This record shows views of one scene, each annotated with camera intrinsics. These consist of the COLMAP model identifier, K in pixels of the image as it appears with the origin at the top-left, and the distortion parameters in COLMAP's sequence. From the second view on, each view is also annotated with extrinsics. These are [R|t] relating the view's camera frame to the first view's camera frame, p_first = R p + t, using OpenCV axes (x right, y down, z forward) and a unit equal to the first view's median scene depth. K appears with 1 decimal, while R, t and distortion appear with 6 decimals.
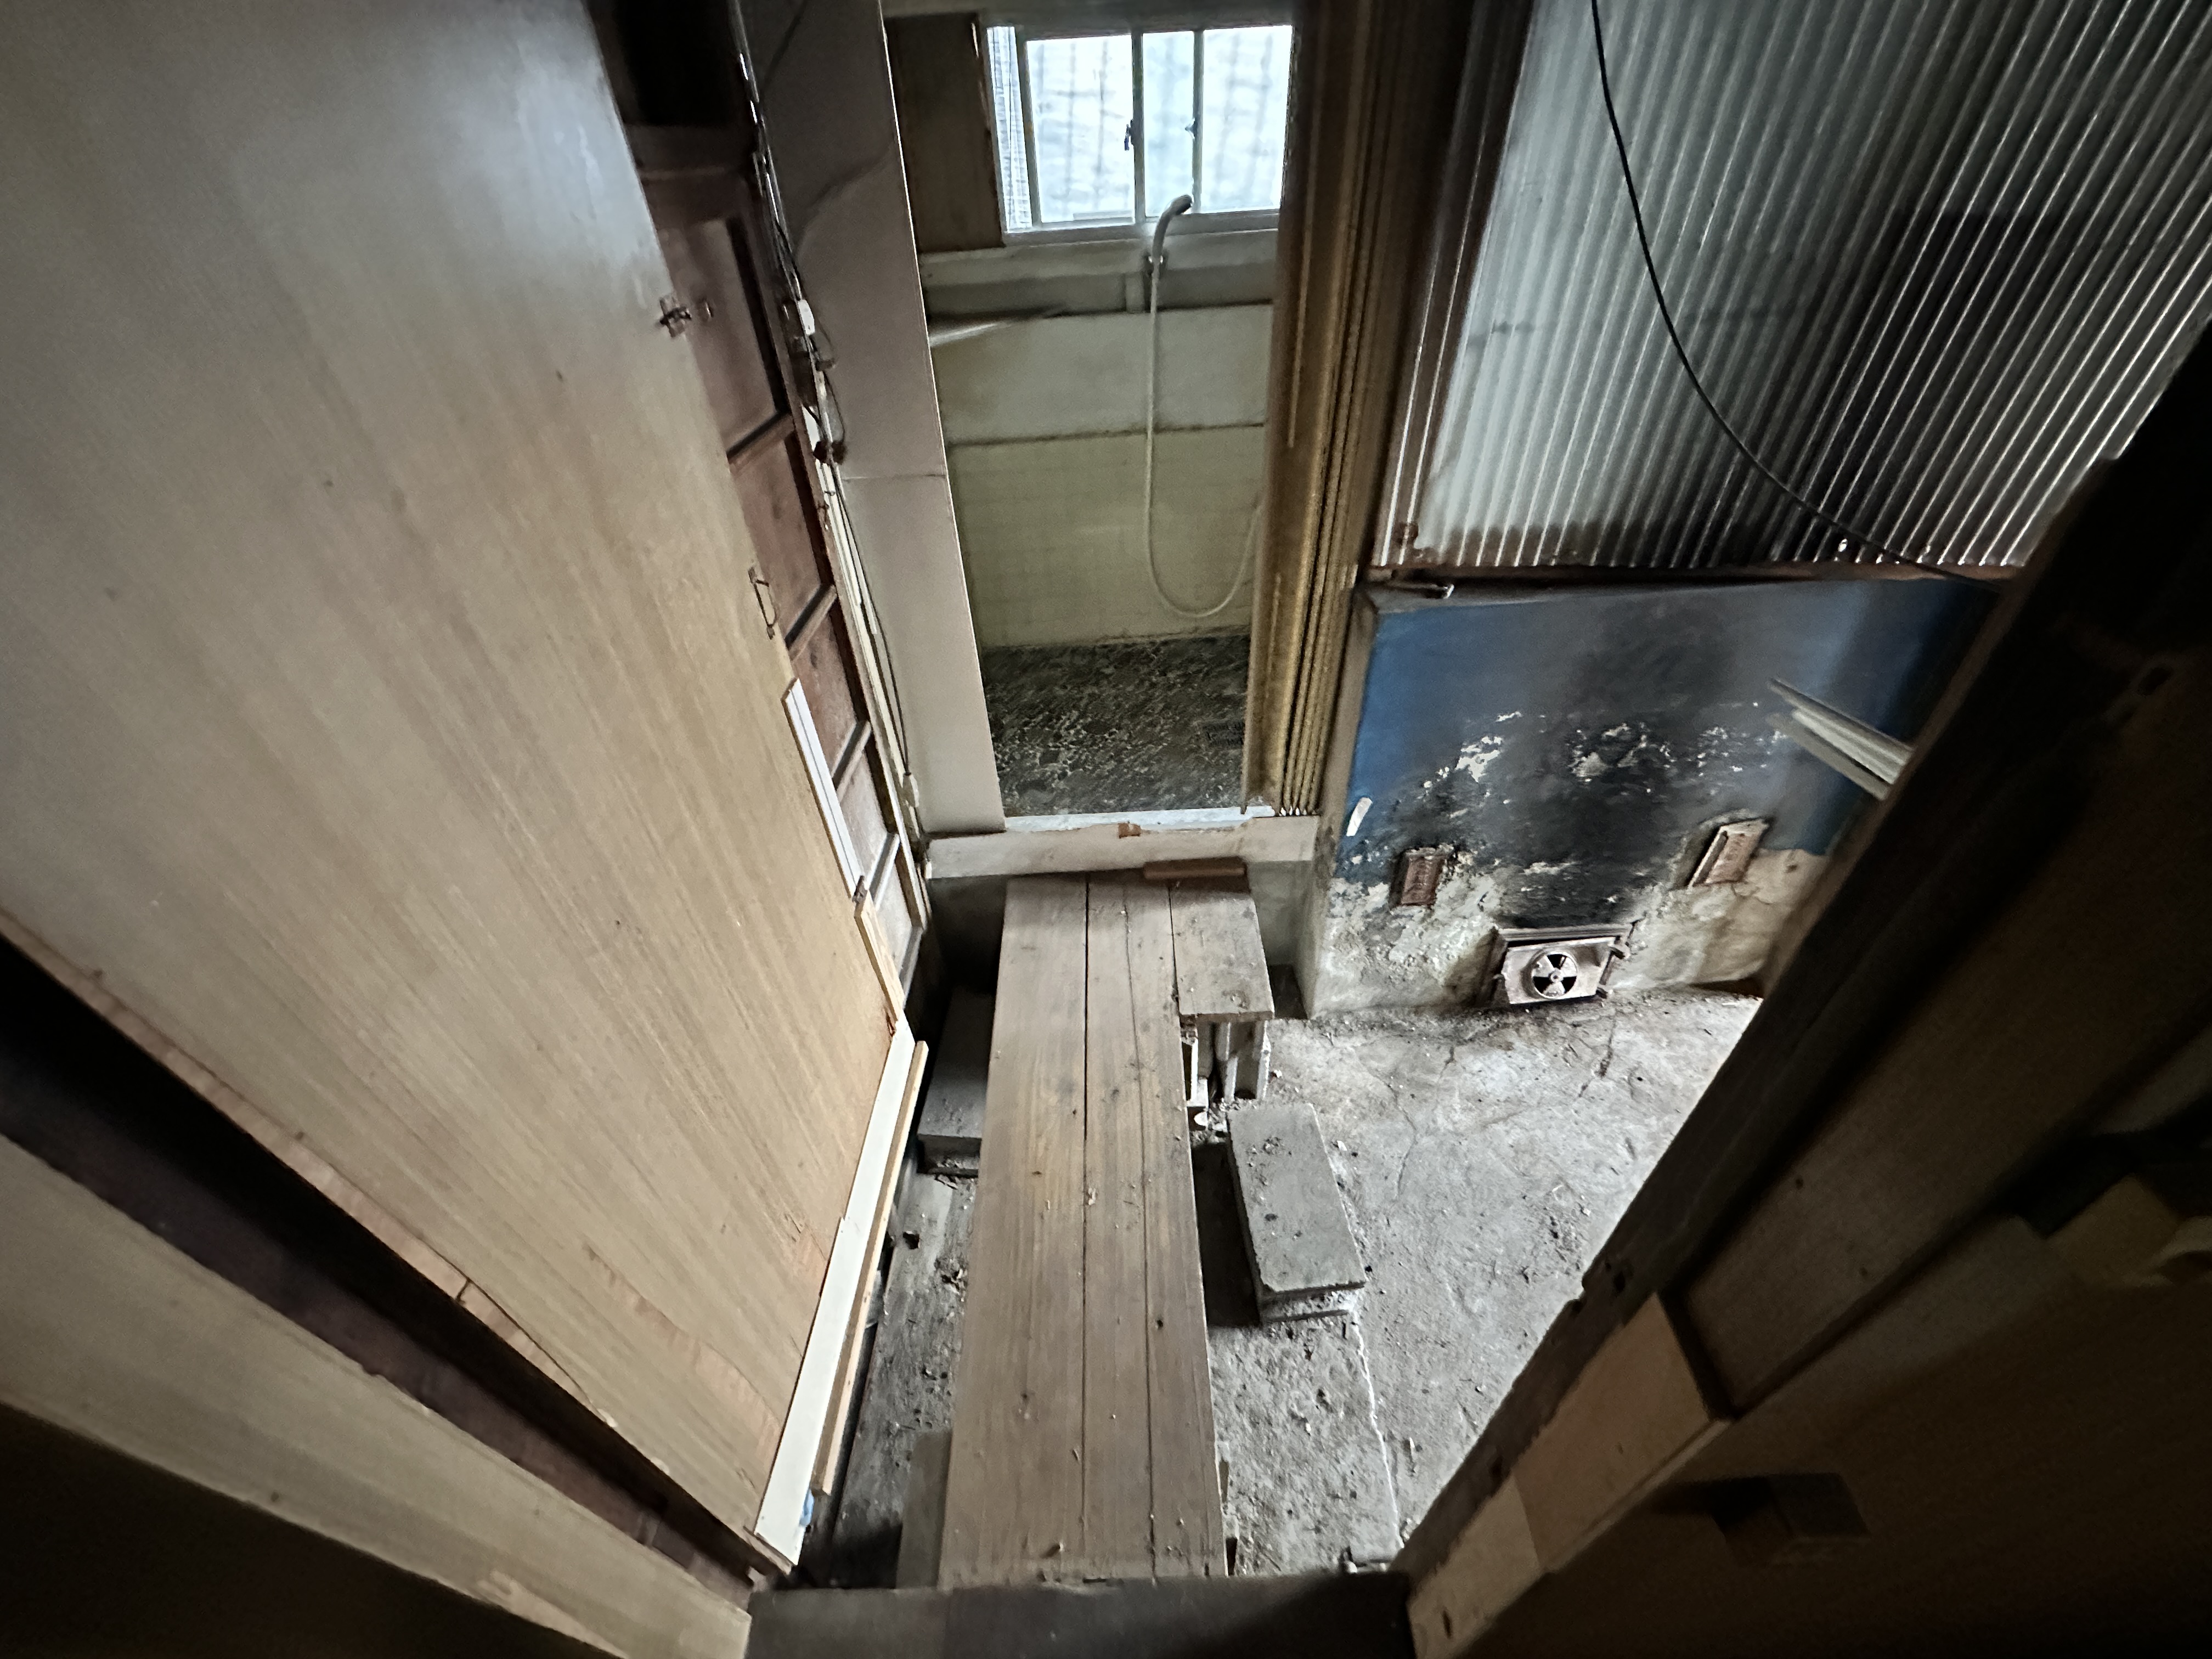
lens RADIAL K [[889.6, 0, 1110.8], [0, 889.6, 834.1], [0, 0, 1]] dist [-0.002351, 0.000377]
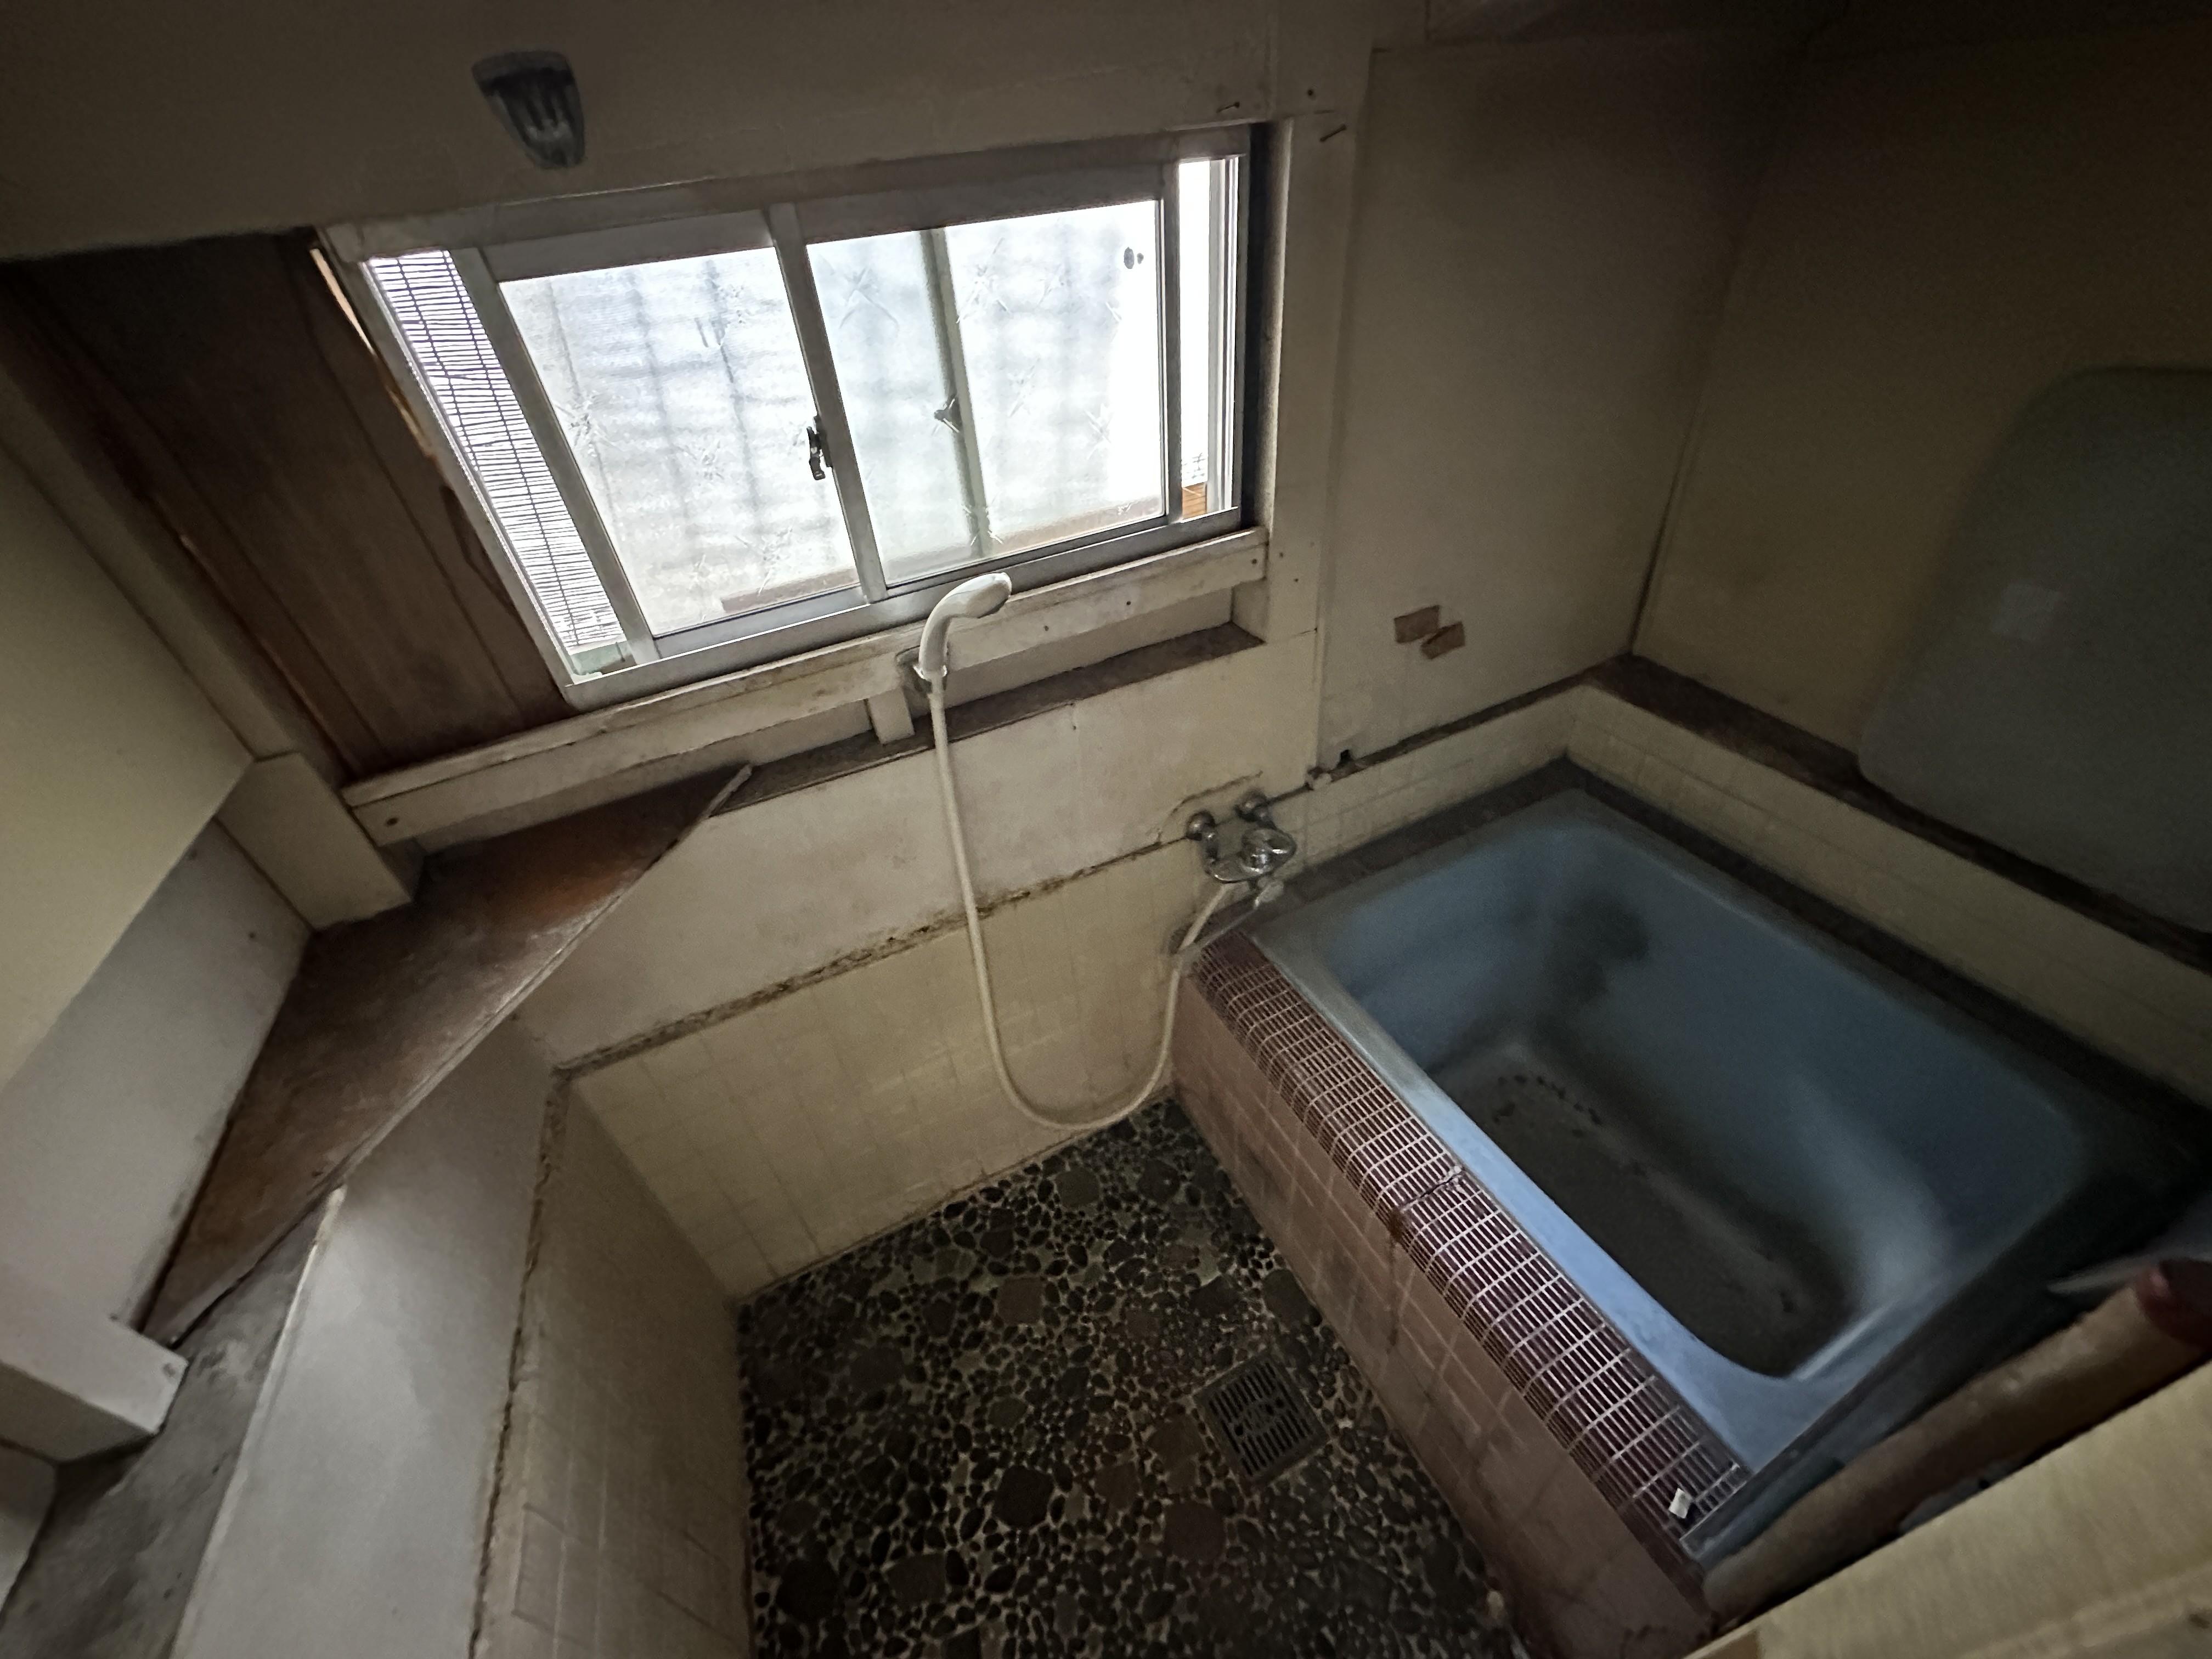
lens RADIAL K [[889.6, 0, 1118.5], [0, 889.6, 827.0], [0, 0, 1]] dist [-0.002351, 0.000377]
pose [[0.922909, -0.253978, 0.289368, -0.016470], [0.263085, 0.964742, 0.007668, -0.544805], [-0.281112, 0.069052, 0.957187, 0.522359]]
